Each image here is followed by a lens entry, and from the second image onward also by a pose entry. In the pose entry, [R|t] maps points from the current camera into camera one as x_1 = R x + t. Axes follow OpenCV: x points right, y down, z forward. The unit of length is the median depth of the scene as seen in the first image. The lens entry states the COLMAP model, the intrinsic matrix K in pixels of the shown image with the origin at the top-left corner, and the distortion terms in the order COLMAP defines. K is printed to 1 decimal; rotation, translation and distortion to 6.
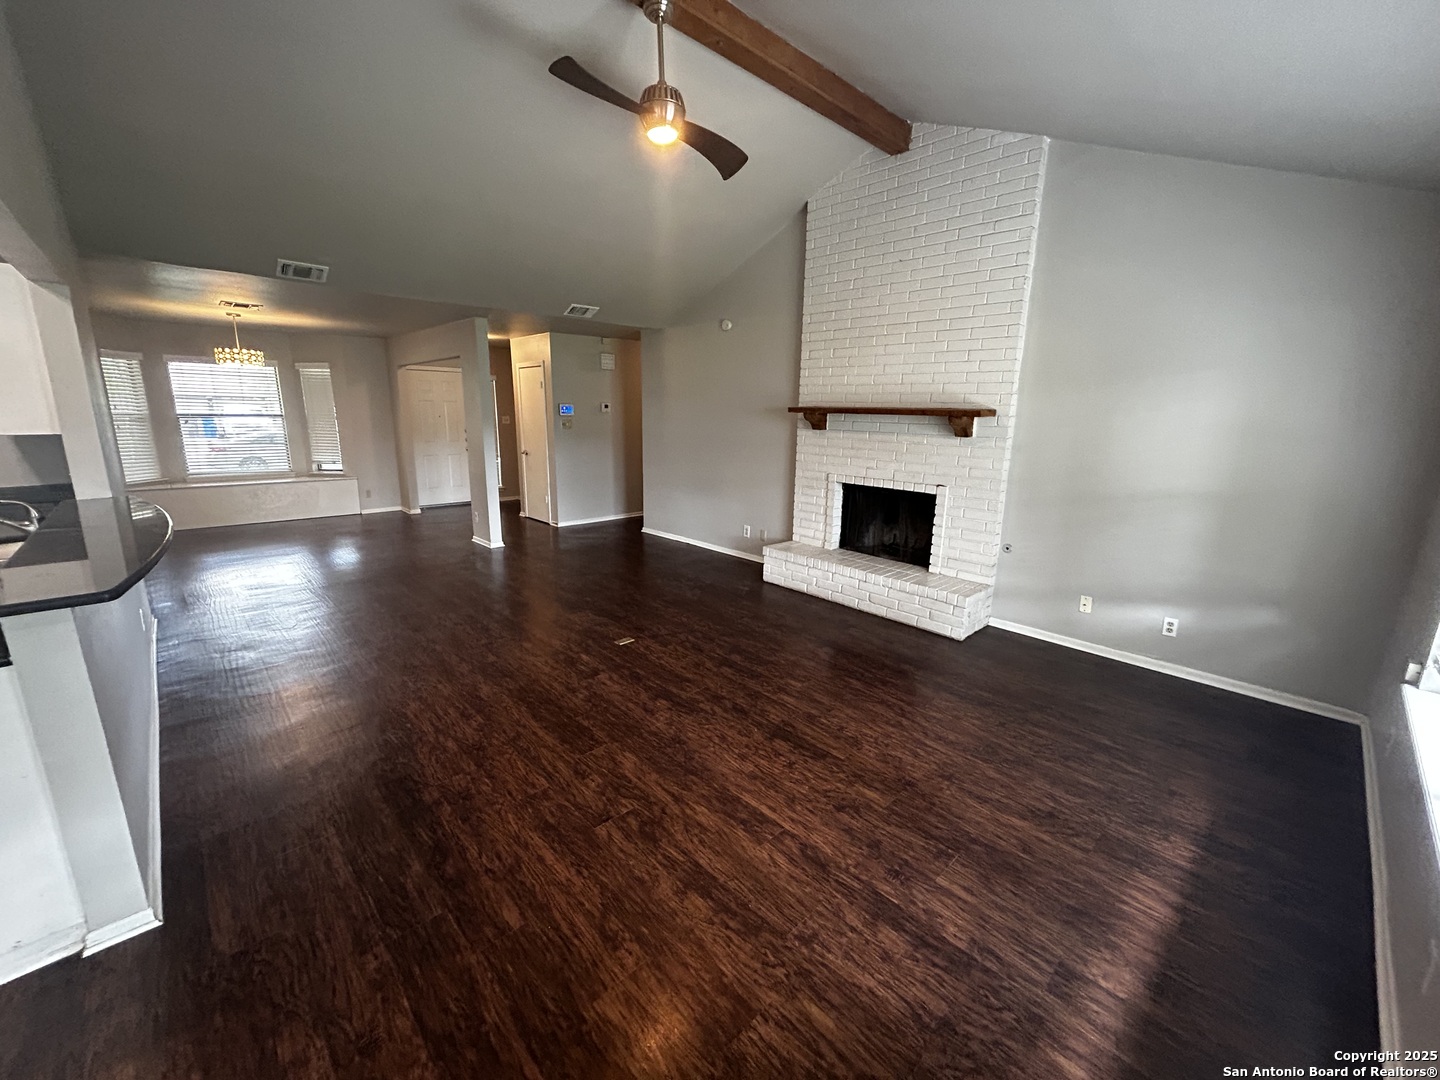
lens RADIAL K [[577.3, 0, 712.5], [0, 577.3, 539.1], [0, 0, 1]] dist [-0.000208, 0.000306]
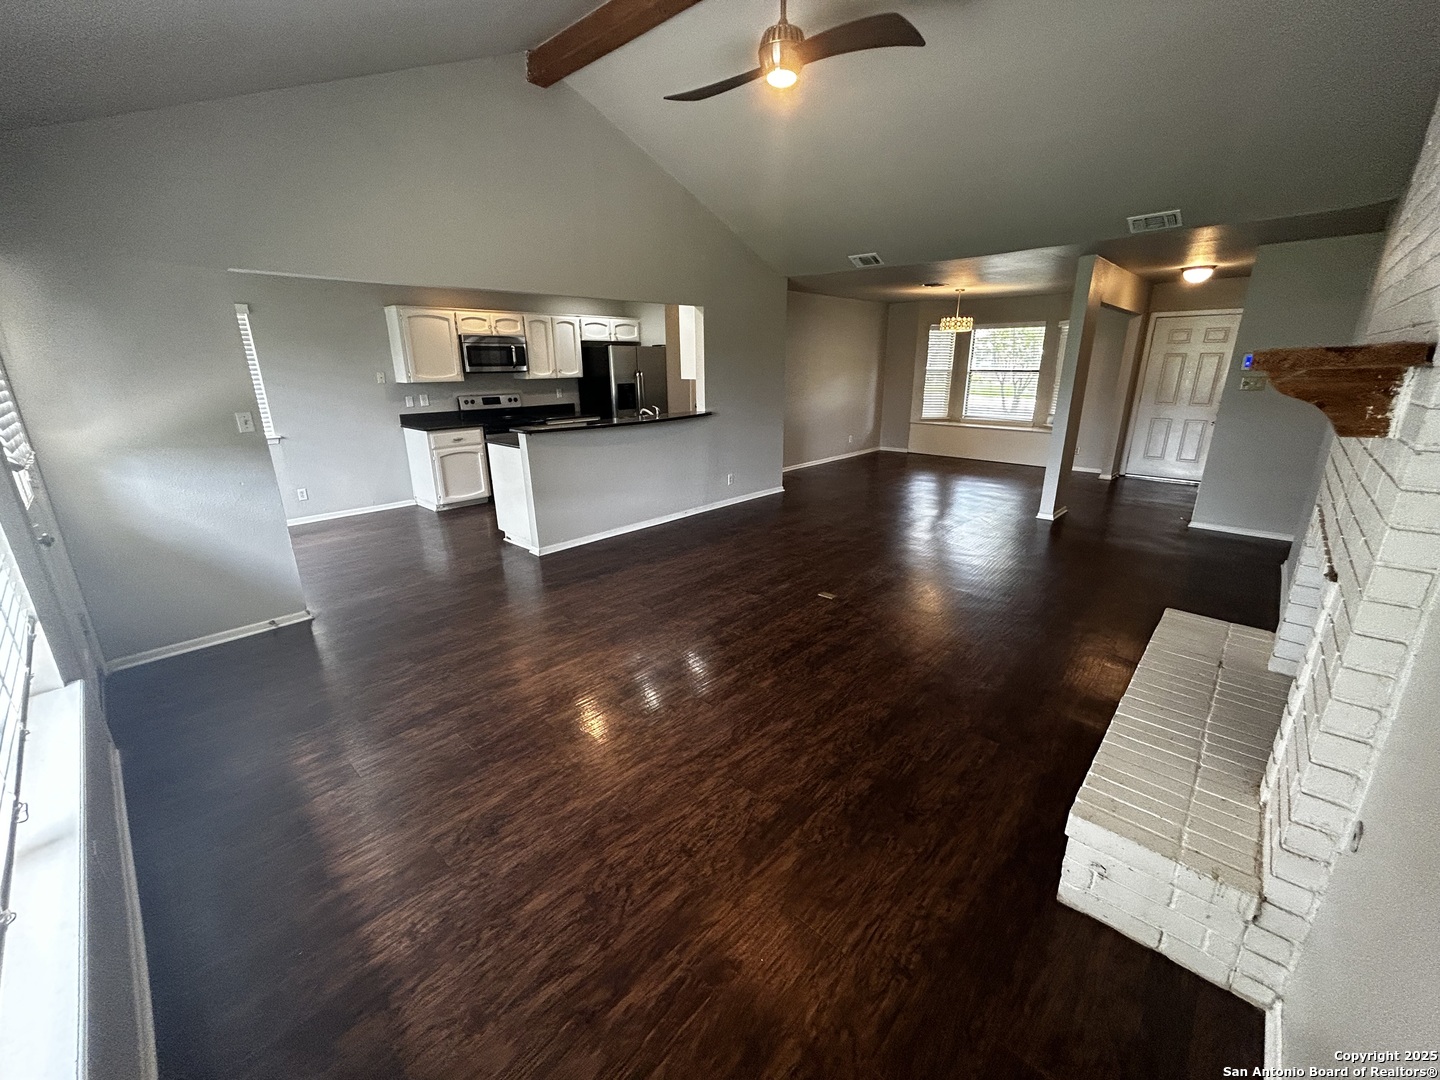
lens RADIAL K [[577.3, 0, 720.0], [0, 577.3, 535.6], [0, 0, 1]] dist [-0.000208, 0.000306]
pose [[0.062678, 0.272816, -0.960022, 0.600396], [-0.209340, 0.944109, 0.254627, -0.109082], [0.975832, 0.185011, 0.116286, 0.521252]]
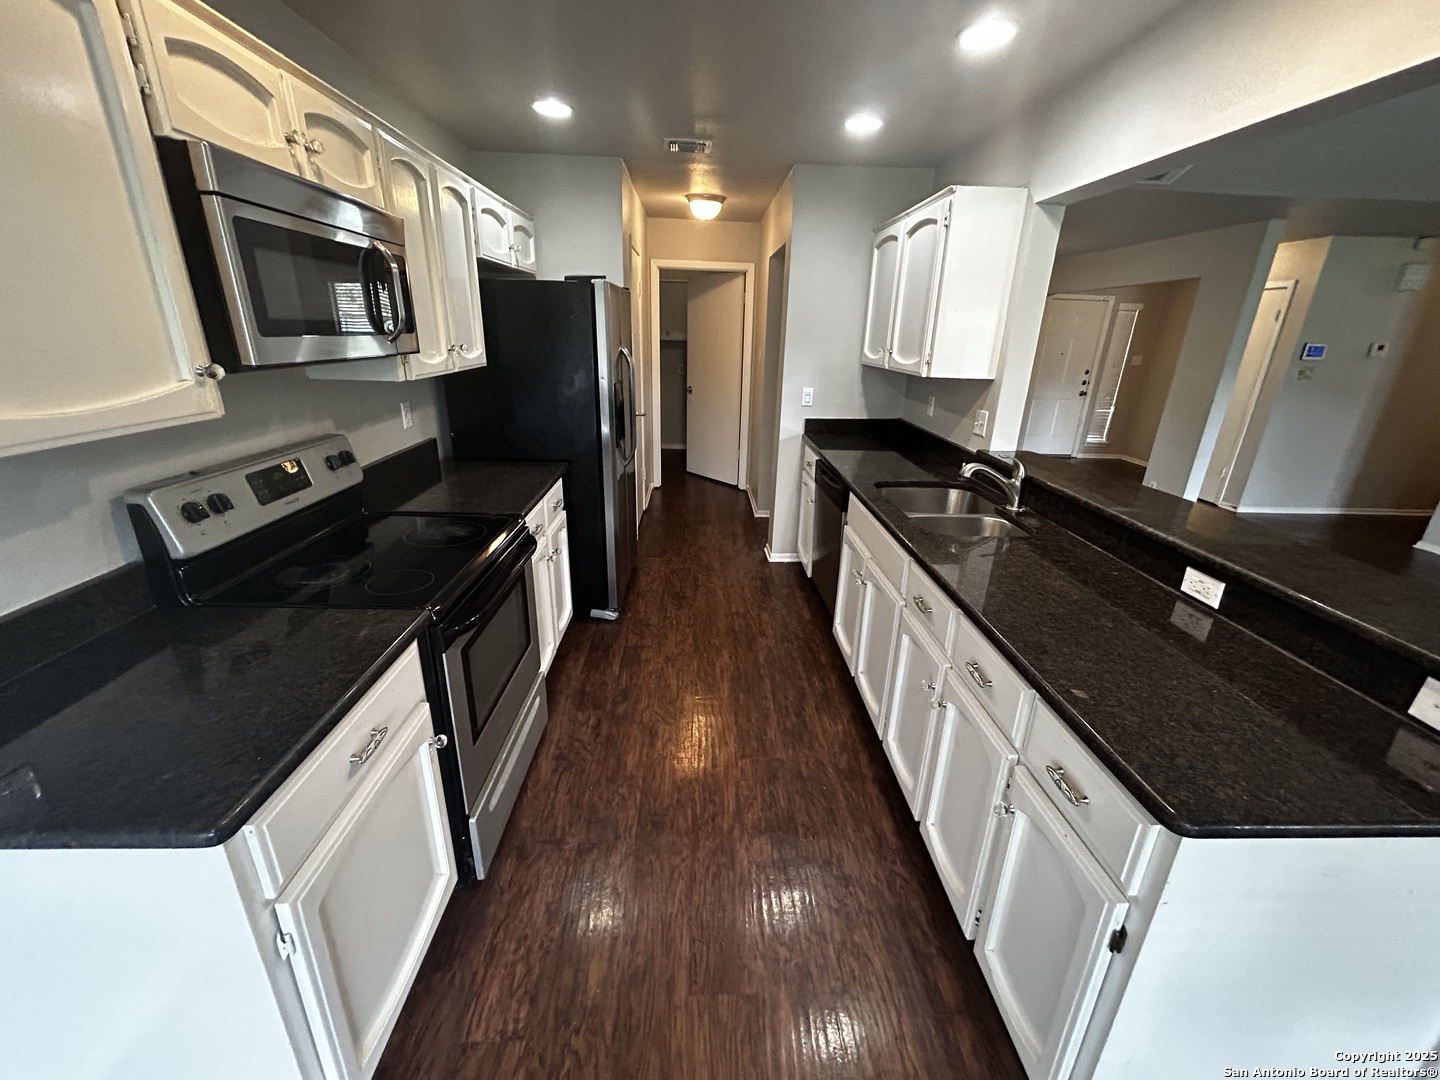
lens RADIAL K [[577.3, 0, 718.2], [0, 577.3, 536.2], [0, 0, 1]] dist [-0.000208, 0.000306]
pose [[0.749587, 0.228778, -0.621112, -0.461763], [-0.160561, 0.973190, 0.164688, -0.009286], [0.642136, -0.023722, 0.766223, -0.006839]]
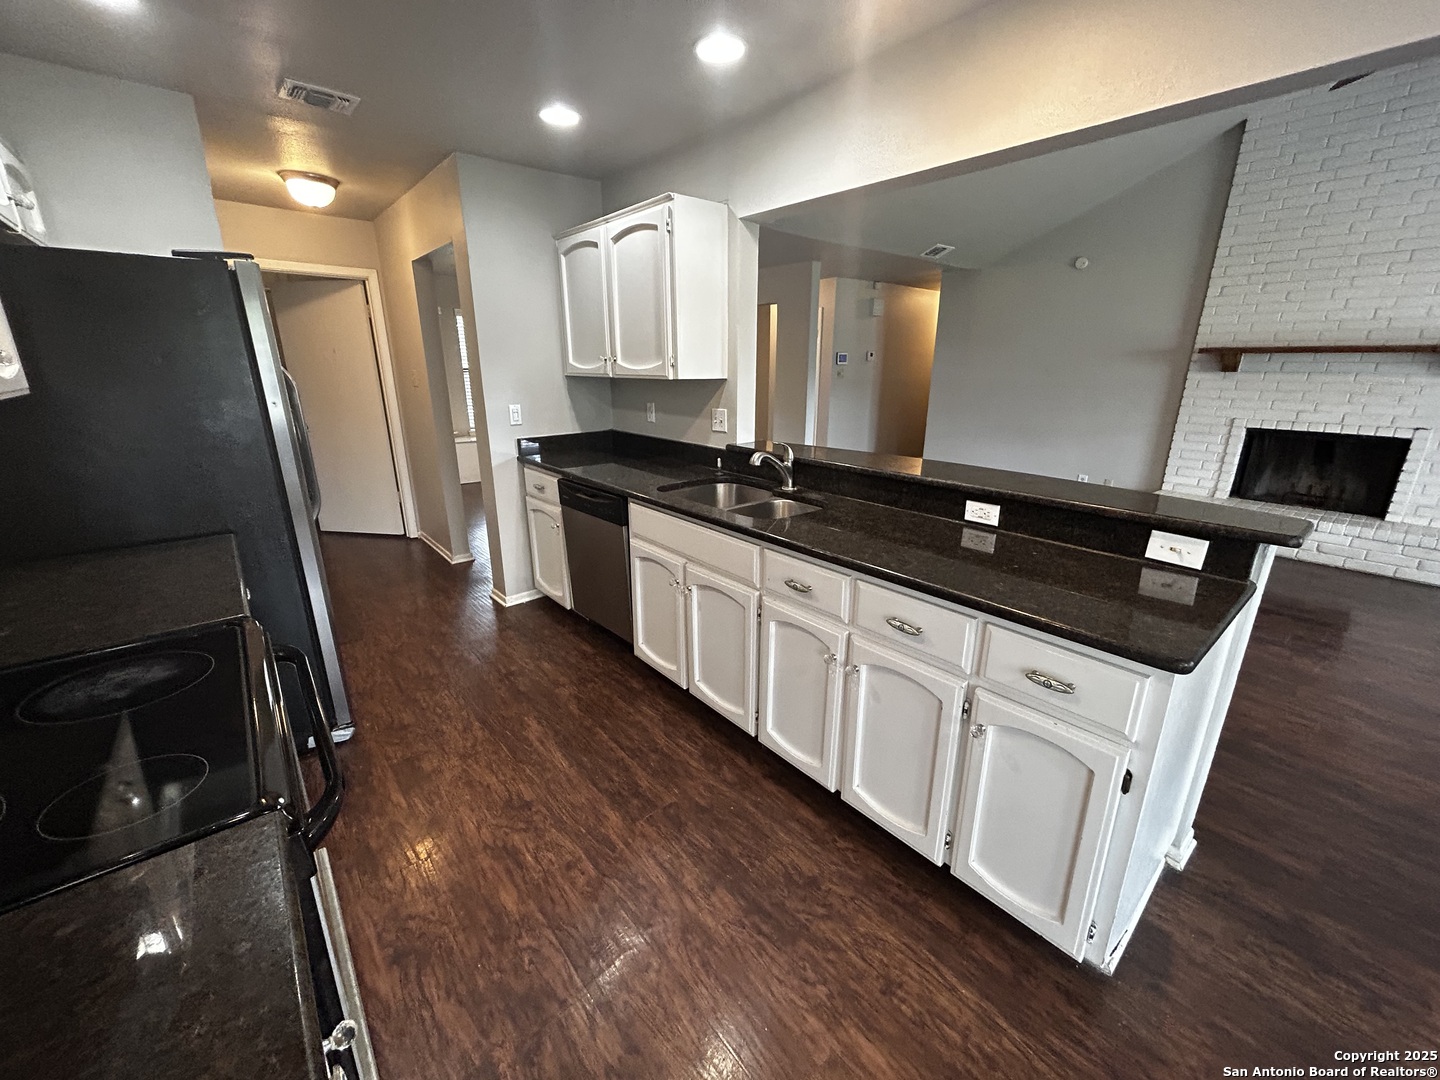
lens RADIAL K [[577.3, 0, 716.9], [0, 577.3, 537.3], [0, 0, 1]] dist [-0.000208, 0.000306]
pose [[0.998262, 0.003360, -0.058843, -0.609251], [0.000826, 0.997478, 0.070975, 0.013952], [0.058933, -0.070901, 0.995741, -0.017997]]
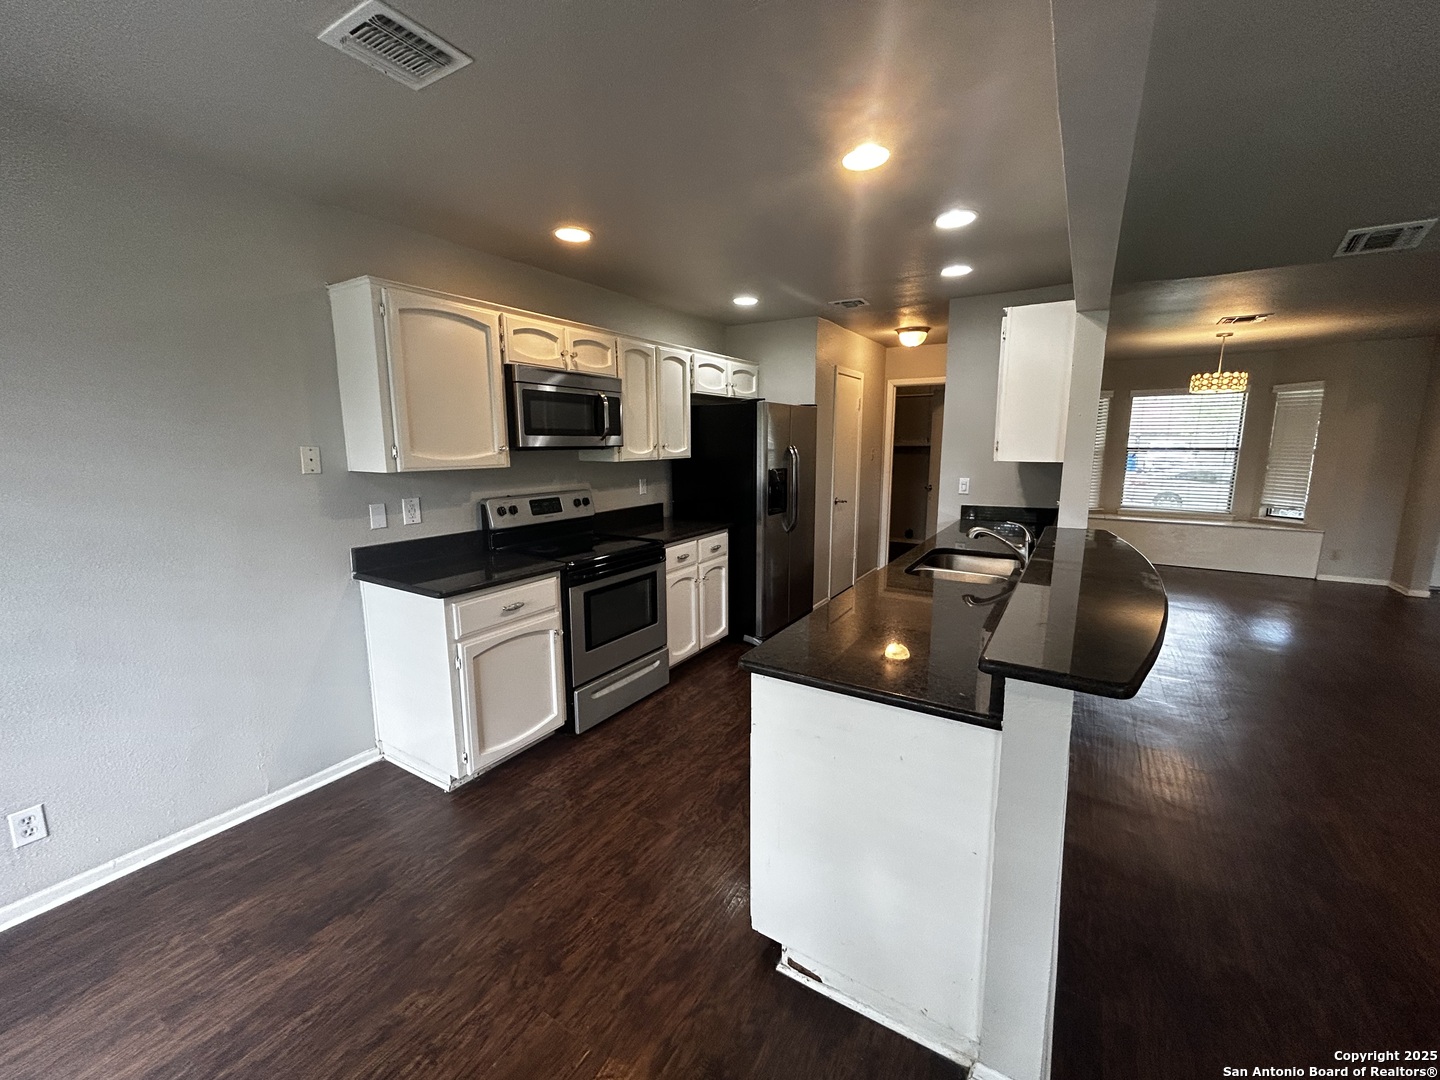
lens RADIAL K [[577.3, 0, 722.3], [0, 577.3, 538.5], [0, 0, 1]] dist [-0.000208, 0.000306]
pose [[0.254583, 0.144718, -0.956161, -0.162288], [-0.204142, 0.974500, 0.093140, -0.013349], [0.945259, 0.171480, 0.277634, 0.099245]]
